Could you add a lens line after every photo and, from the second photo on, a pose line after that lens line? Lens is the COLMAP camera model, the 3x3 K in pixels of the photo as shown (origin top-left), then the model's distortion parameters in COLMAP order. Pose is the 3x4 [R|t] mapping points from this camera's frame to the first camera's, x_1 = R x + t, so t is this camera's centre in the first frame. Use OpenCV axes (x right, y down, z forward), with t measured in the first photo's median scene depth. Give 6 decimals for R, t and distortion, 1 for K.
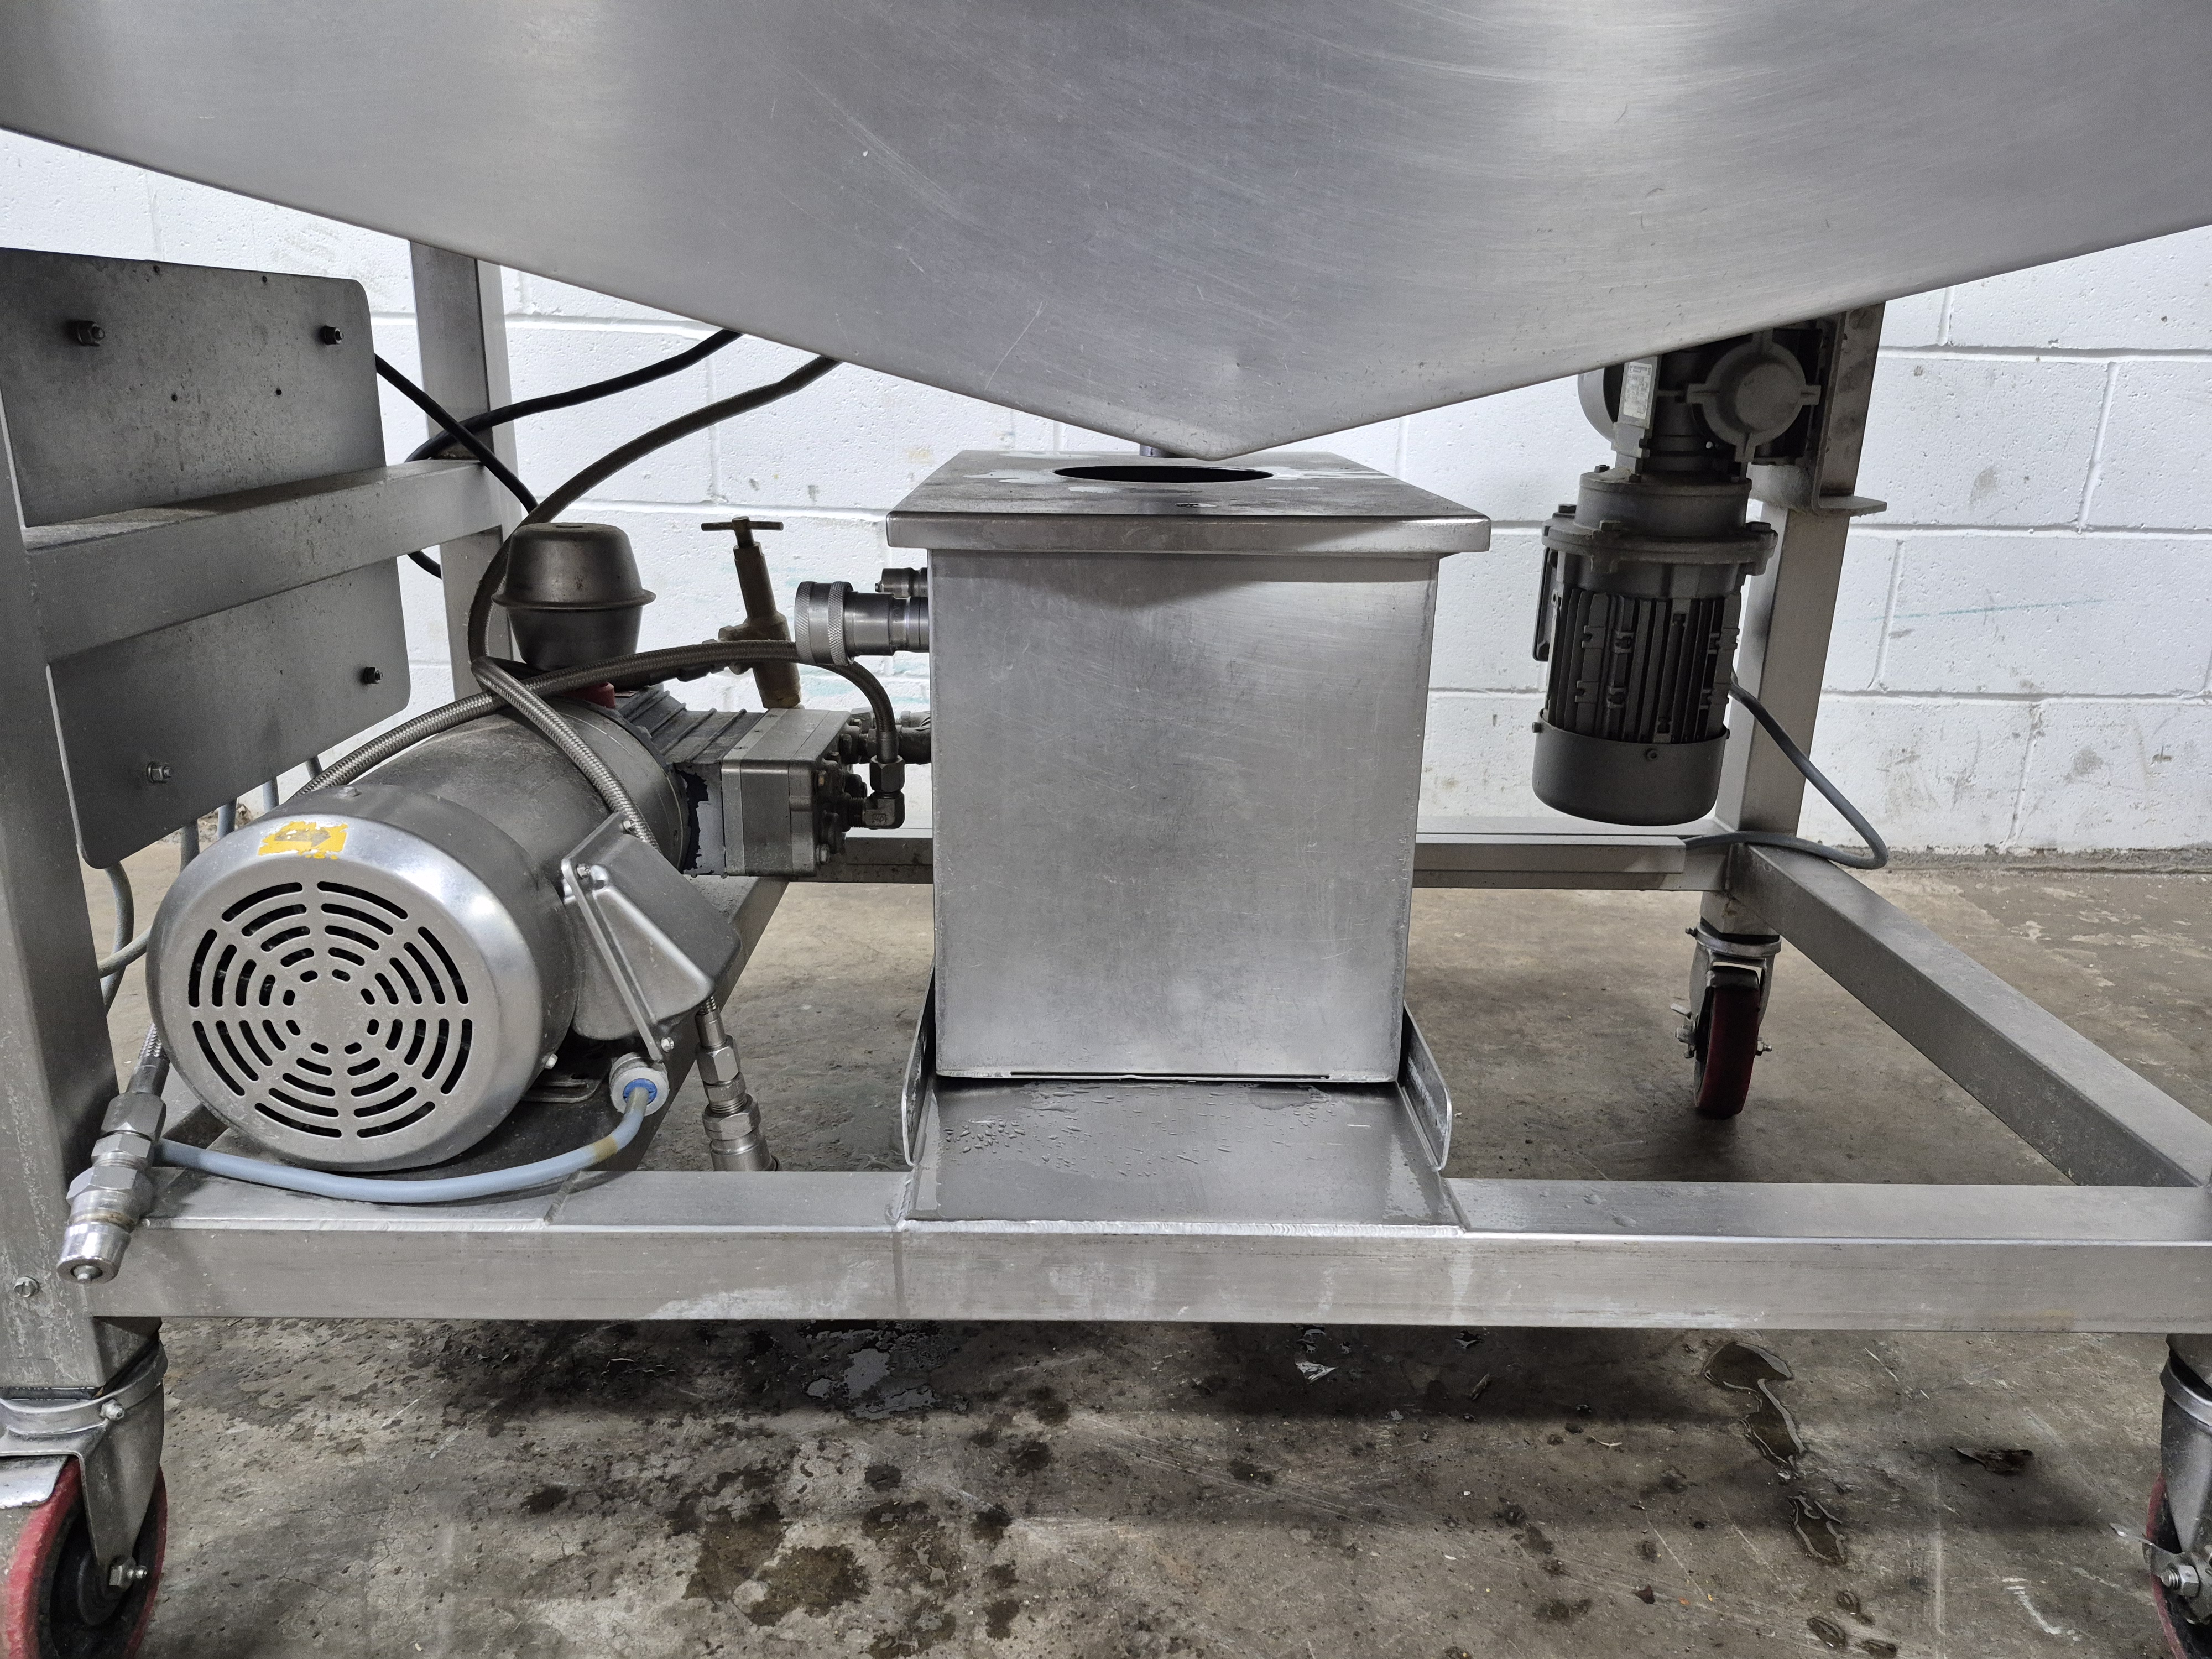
lens RADIAL K [[1535.6, 0, 1113.6], [0, 1535.6, 813.7], [0, 0, 1]] dist [0.047645, -0.054918]
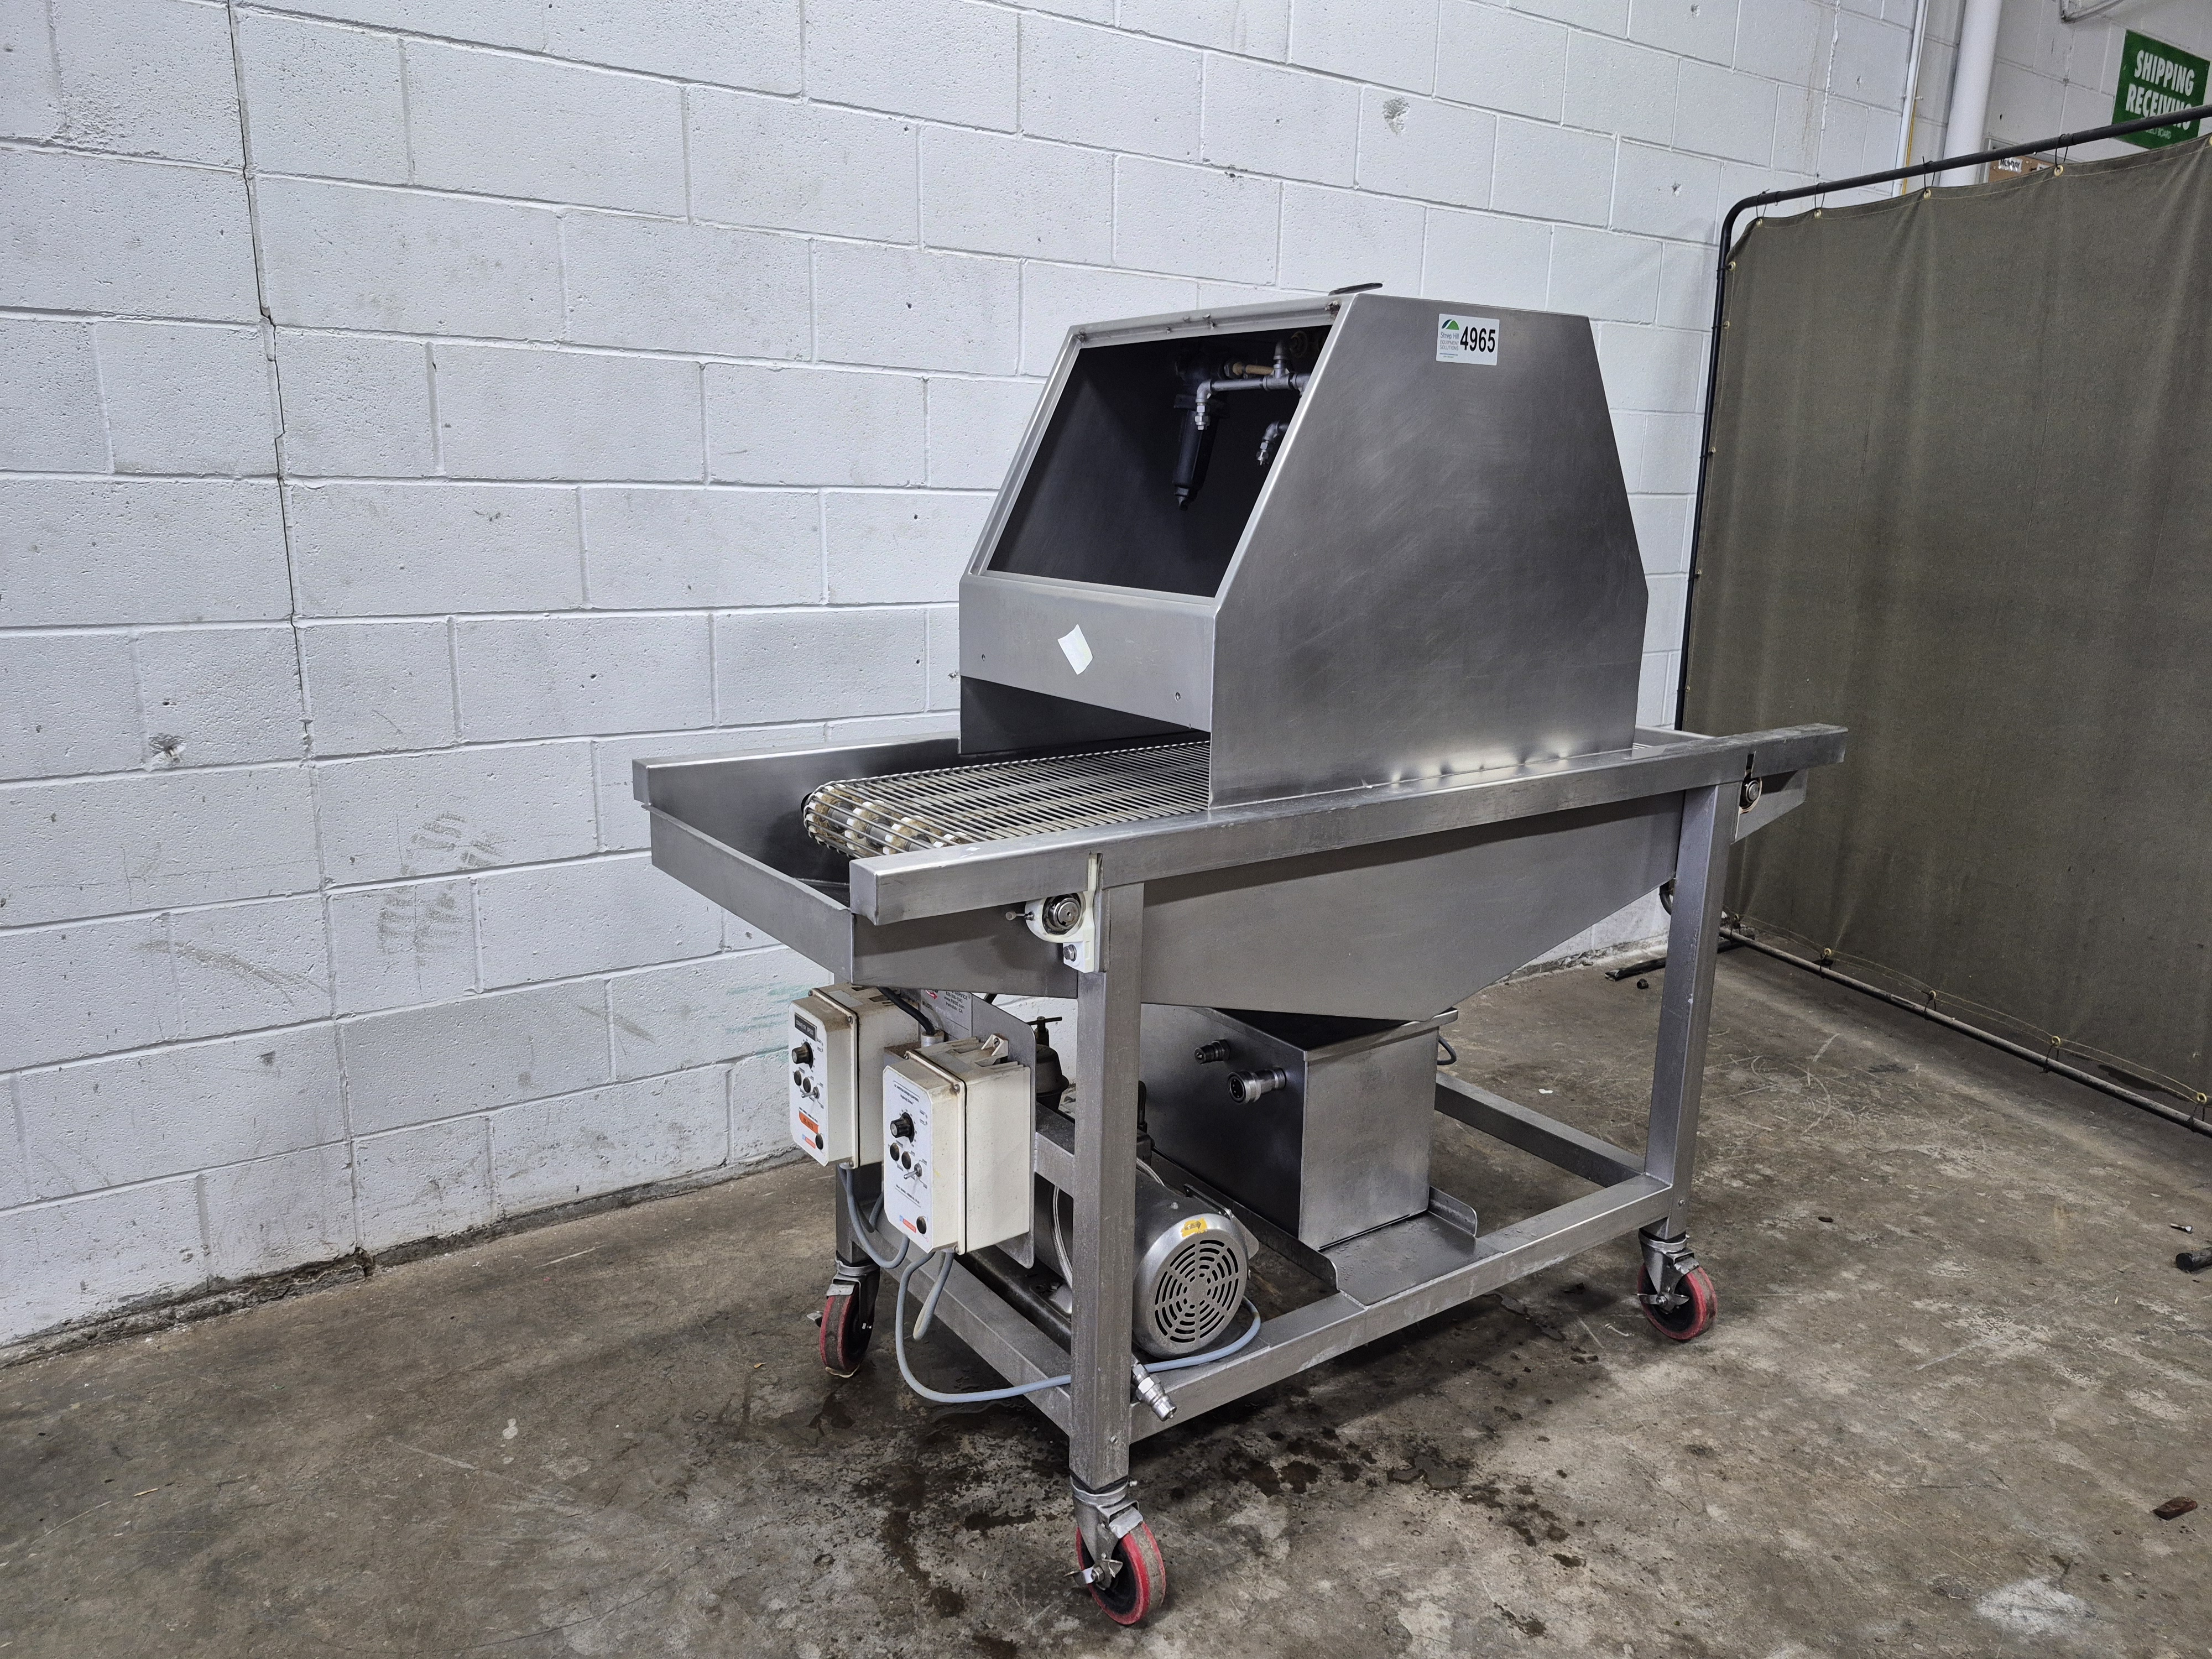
lens RADIAL K [[1535.6, 0, 1102.7], [0, 1535.6, 811.4], [0, 0, 1]] dist [0.047645, -0.054918]
pose [[0.822968, -0.126378, 0.553852, -1.588044], [0.163140, 0.986451, -0.017322, -0.522566], [-0.544159, 0.104611, 0.832435, -0.932461]]
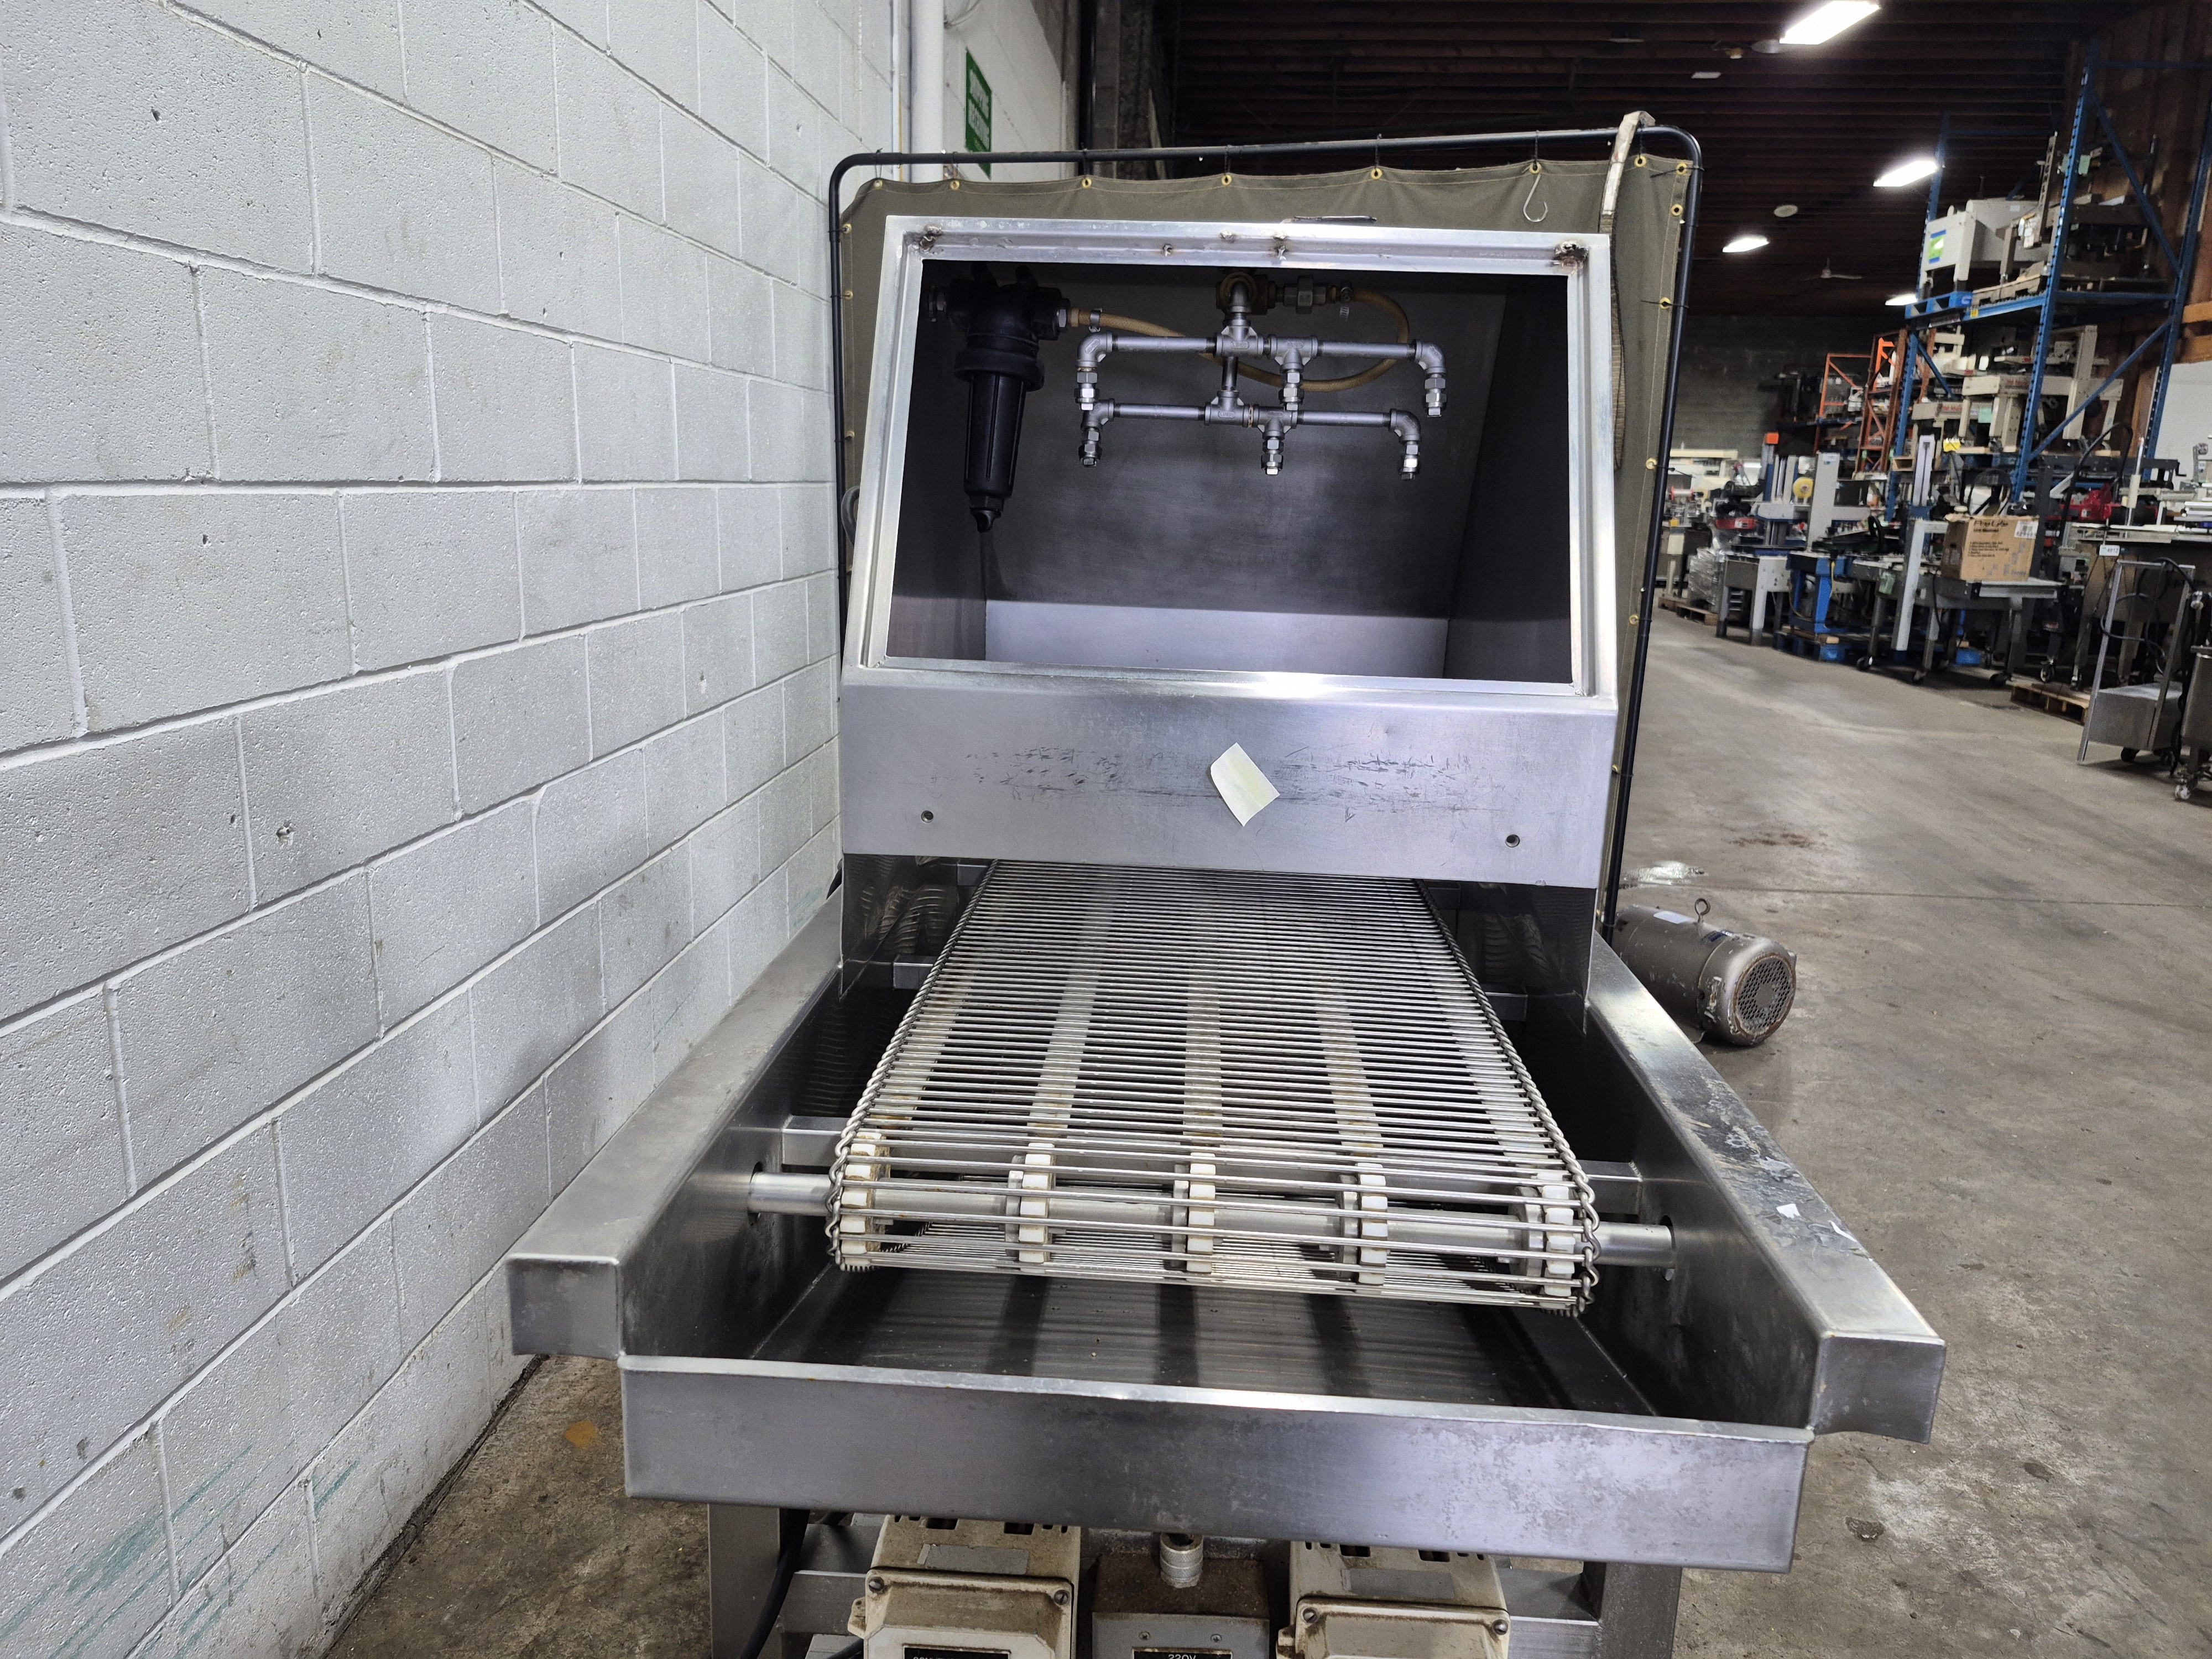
lens RADIAL K [[1535.6, 0, 1134.5], [0, 1535.6, 817.8], [0, 0, 1]] dist [0.047645, -0.054918]
pose [[0.059405, -0.231908, 0.970922, -1.650855], [0.259752, 0.942725, 0.209281, -1.052671], [-0.963846, 0.239767, 0.116241, 0.798778]]
